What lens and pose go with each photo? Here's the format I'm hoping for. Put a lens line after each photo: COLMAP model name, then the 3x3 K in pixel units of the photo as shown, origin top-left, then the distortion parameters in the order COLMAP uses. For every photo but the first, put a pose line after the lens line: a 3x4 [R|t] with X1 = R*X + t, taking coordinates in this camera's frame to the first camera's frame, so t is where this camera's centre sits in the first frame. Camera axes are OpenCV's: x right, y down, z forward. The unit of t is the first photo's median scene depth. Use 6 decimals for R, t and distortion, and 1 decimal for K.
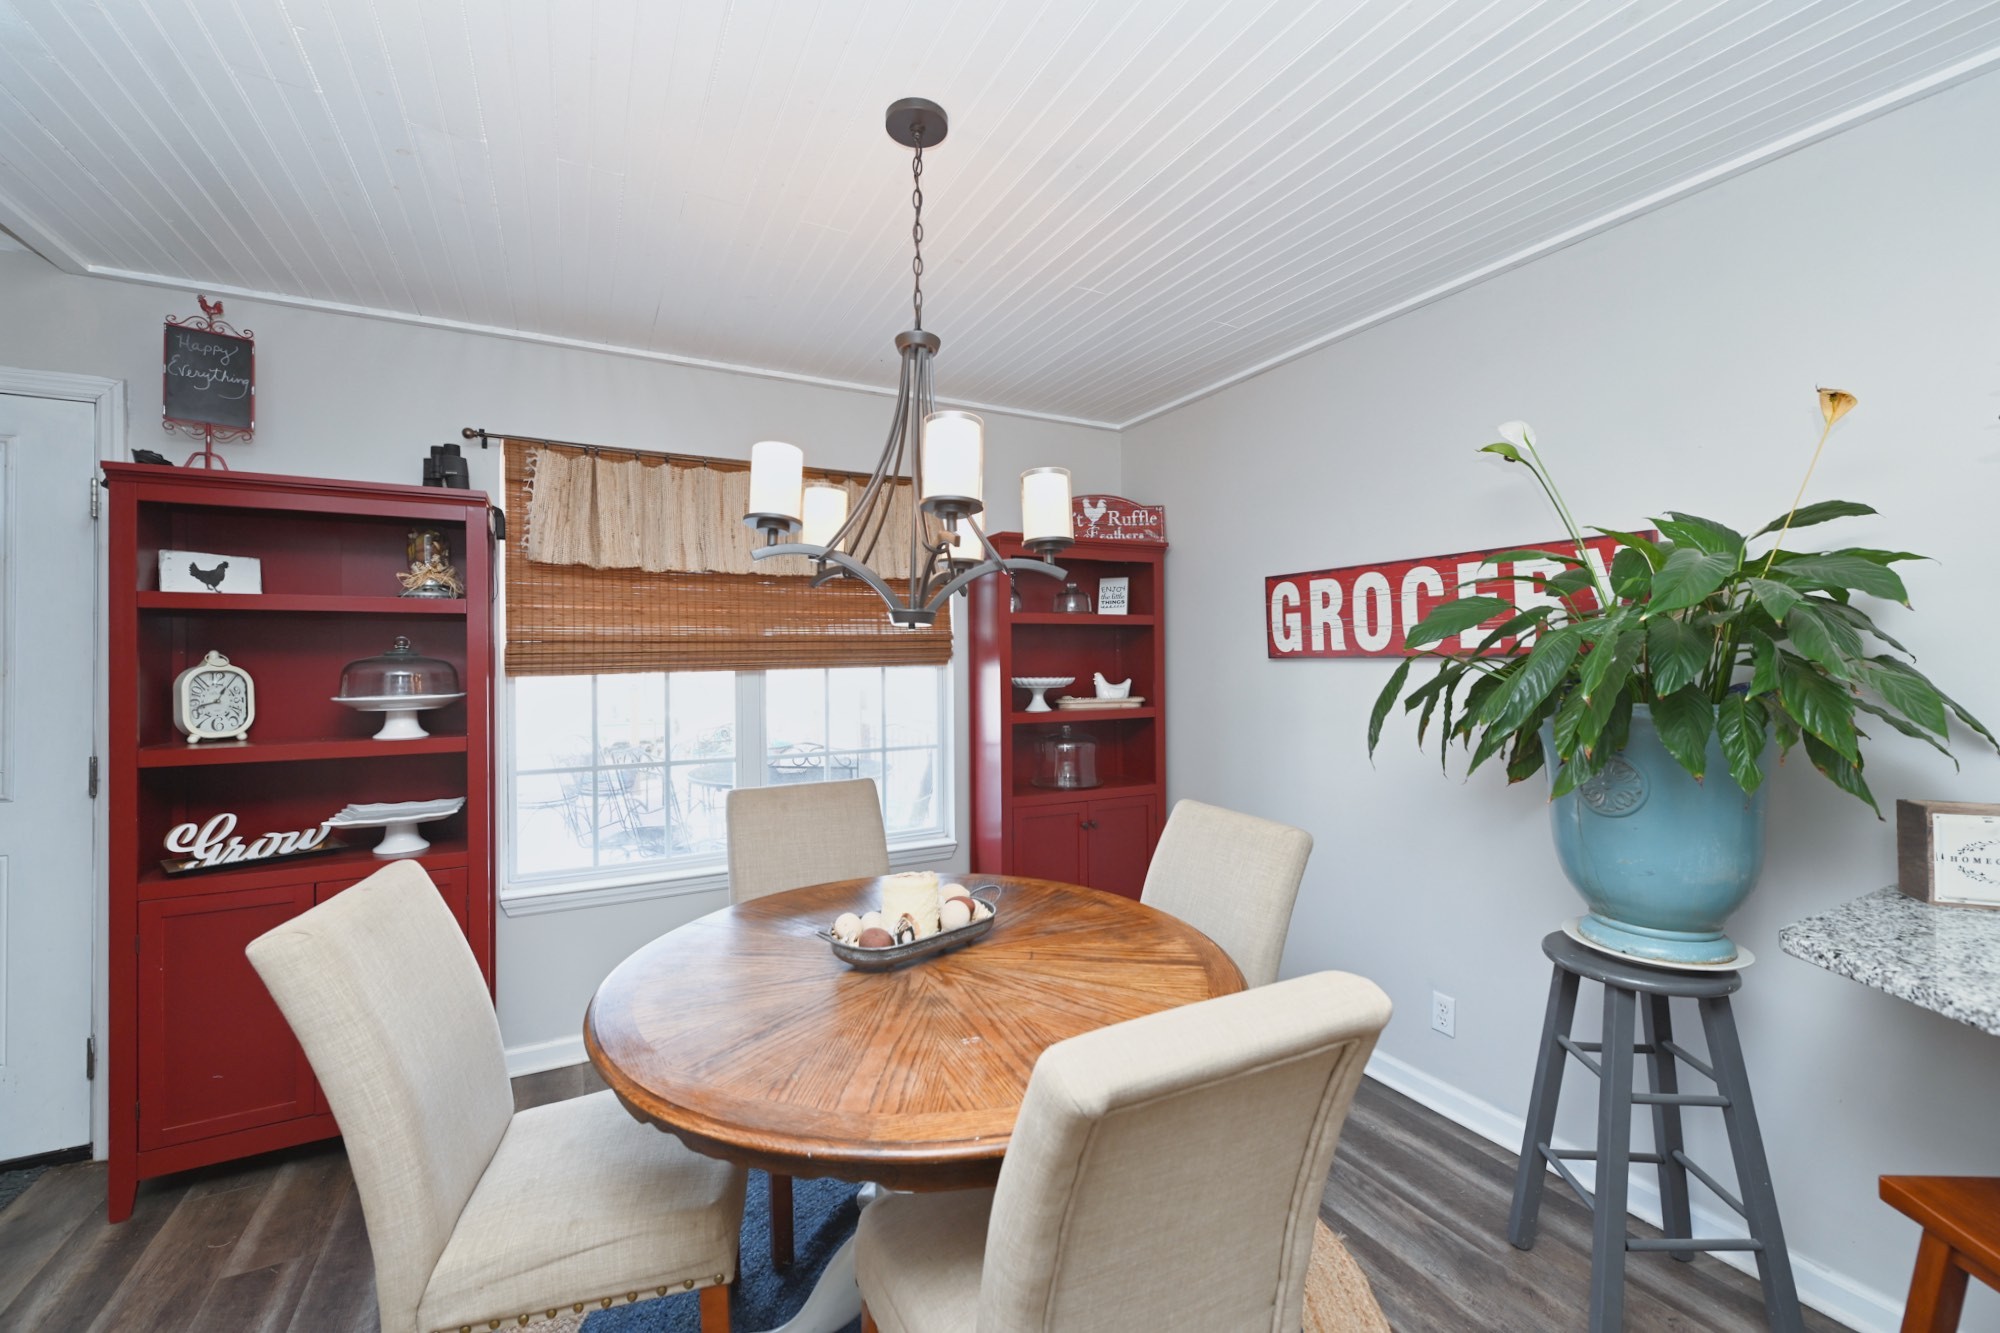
lens RADIAL K [[809.5, 0, 1000.0], [0, 809.5, 666.5], [0, 0, 1]] dist [0.000044, -0.000089]
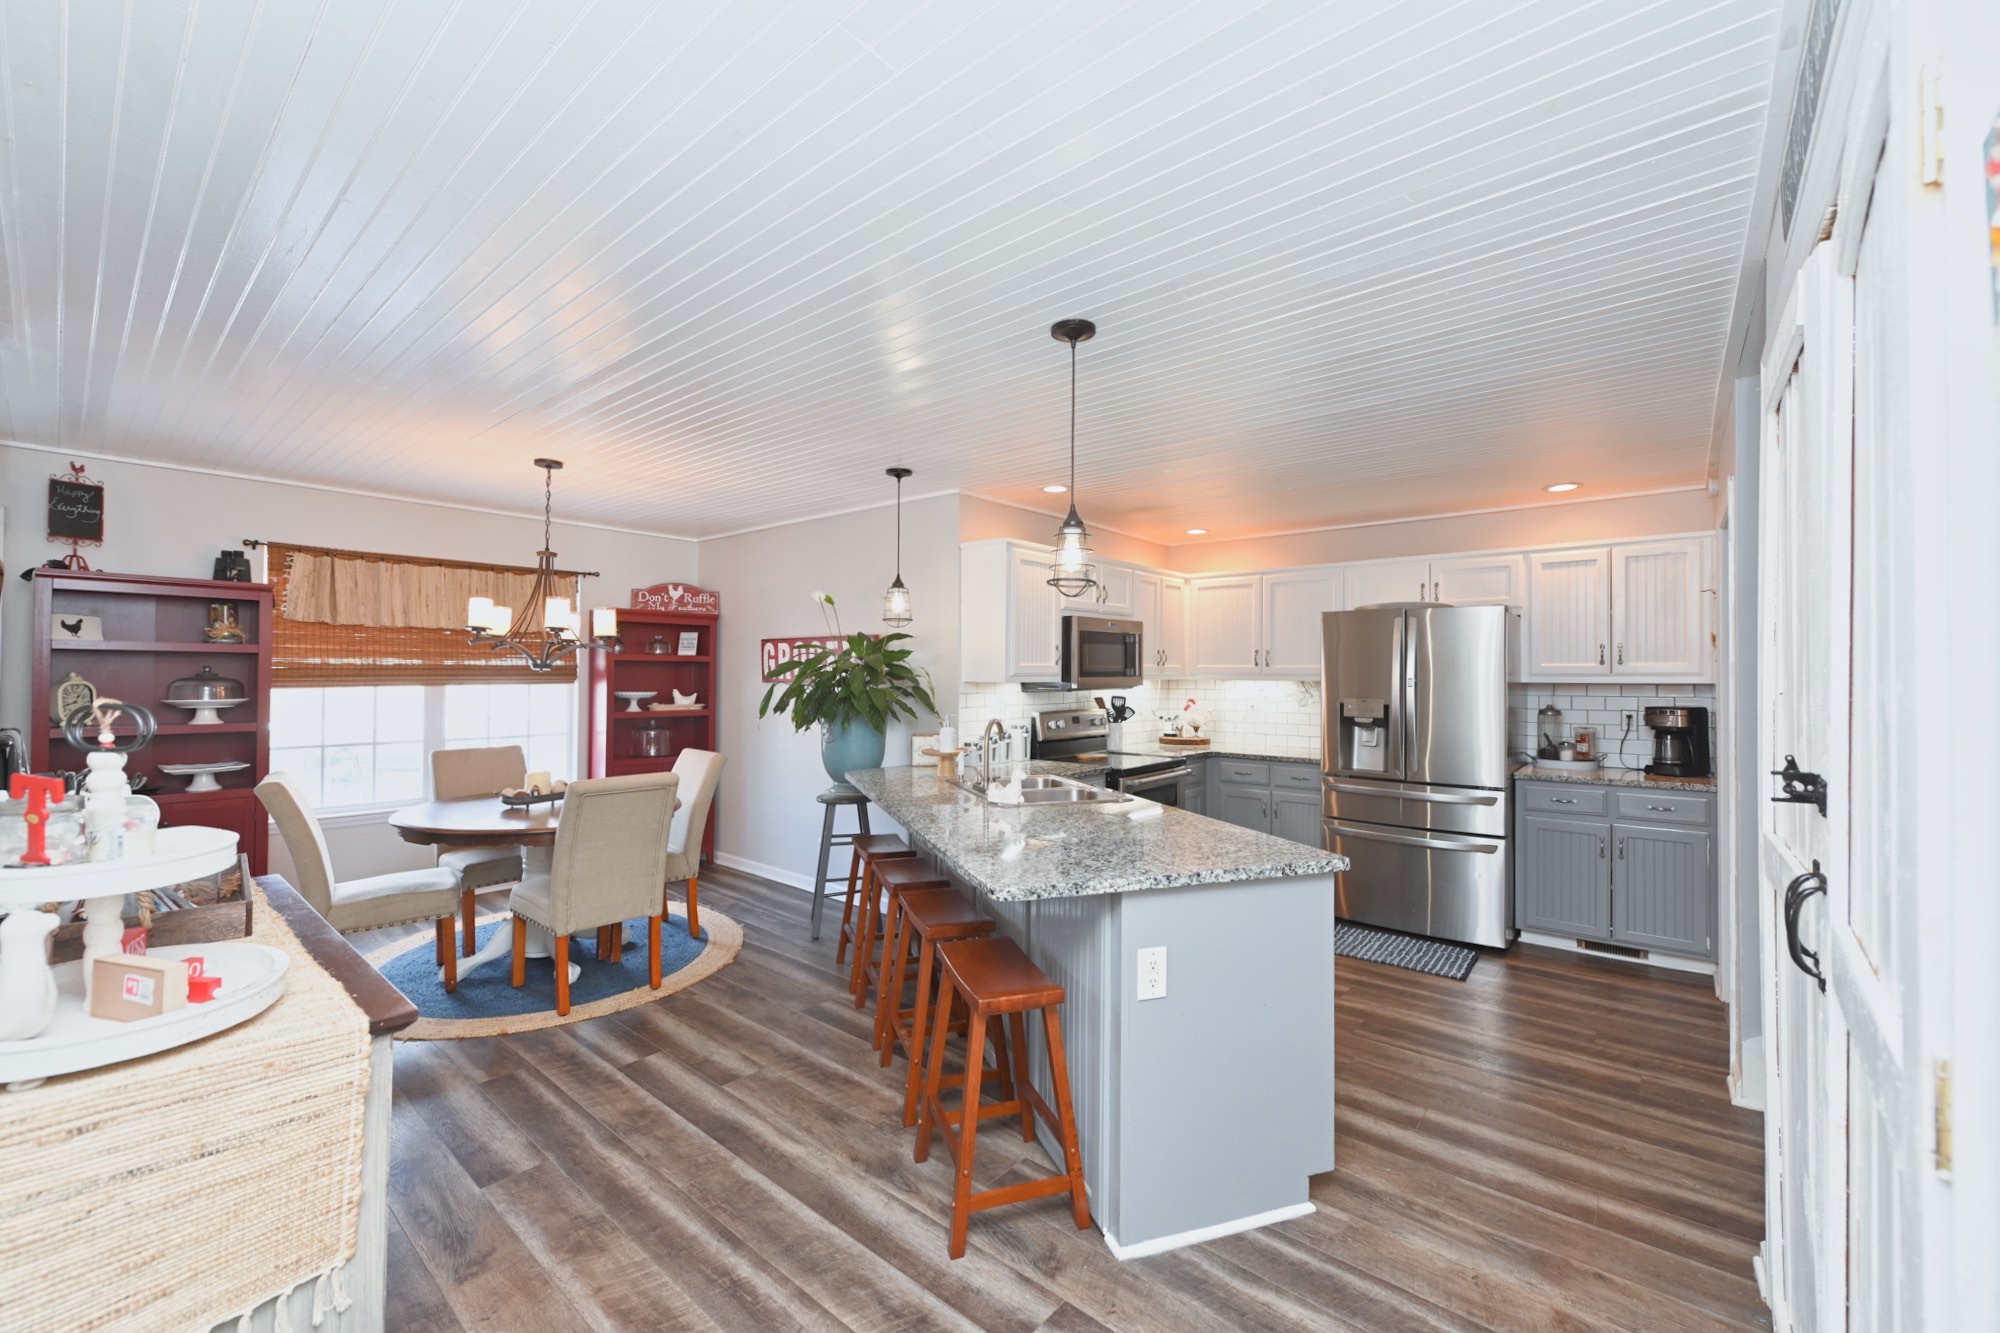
lens RADIAL K [[809.5, 0, 1000.0], [0, 809.5, 666.5], [0, 0, 1]] dist [0.000044, -0.000089]
pose [[0.929335, 0.017808, 0.368807, 0.154198], [-0.010456, 0.999705, -0.021925, -0.011712], [-0.369088, 0.016519, 0.929247, -0.993698]]
